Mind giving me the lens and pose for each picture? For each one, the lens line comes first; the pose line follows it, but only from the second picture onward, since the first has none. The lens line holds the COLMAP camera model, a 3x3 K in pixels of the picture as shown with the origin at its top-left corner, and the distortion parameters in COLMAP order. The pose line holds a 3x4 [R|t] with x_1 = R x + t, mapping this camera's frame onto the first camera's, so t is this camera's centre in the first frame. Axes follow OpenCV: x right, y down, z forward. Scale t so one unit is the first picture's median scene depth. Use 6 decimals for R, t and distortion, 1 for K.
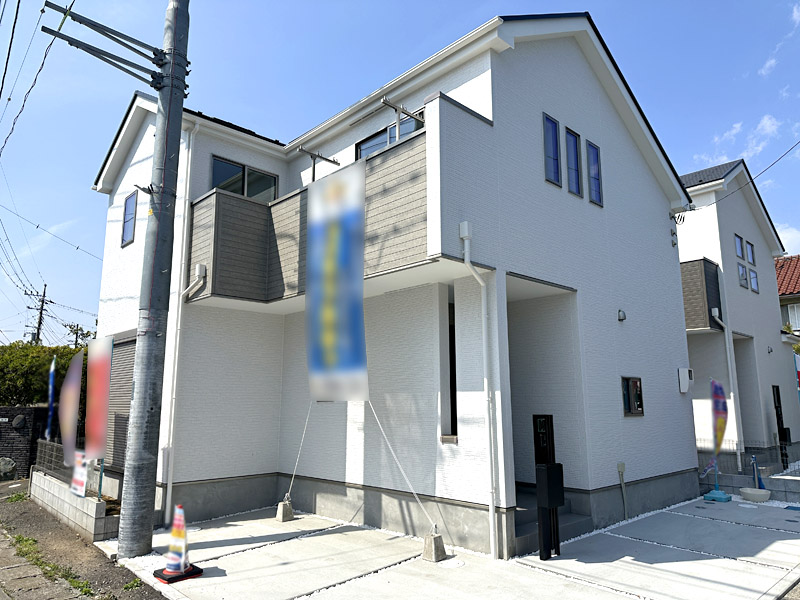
lens RADIAL K [[553.1, 0, 400.0], [0, 553.1, 300.0], [0, 0, 1]] dist [-0.000593, -0.000560]
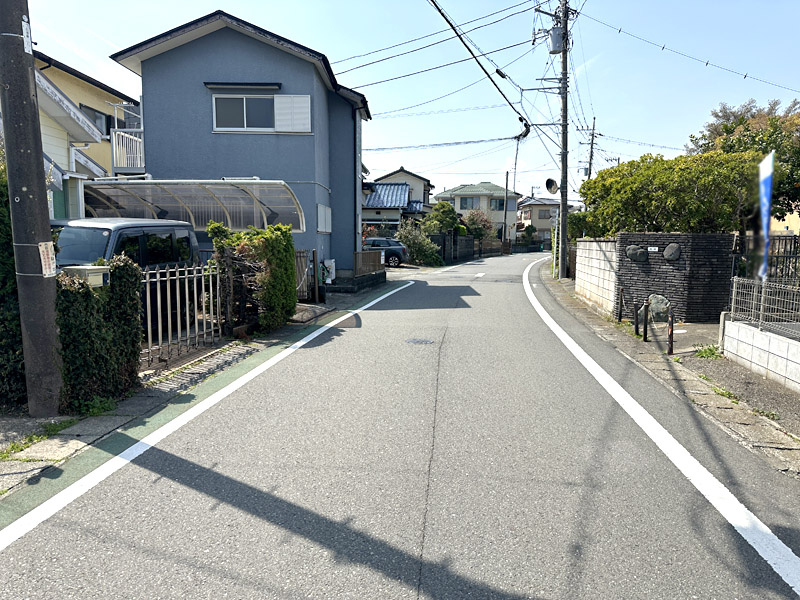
lens RADIAL K [[553.1, 0, 400.0], [0, 553.1, 300.0], [0, 0, 1]] dist [-0.000593, -0.000560]
pose [[0.644411, 0.098069, -0.758364, -0.330082], [0.127326, 0.964136, 0.232873, 0.052260], [0.754004, -0.246626, 0.608813, 0.207389]]
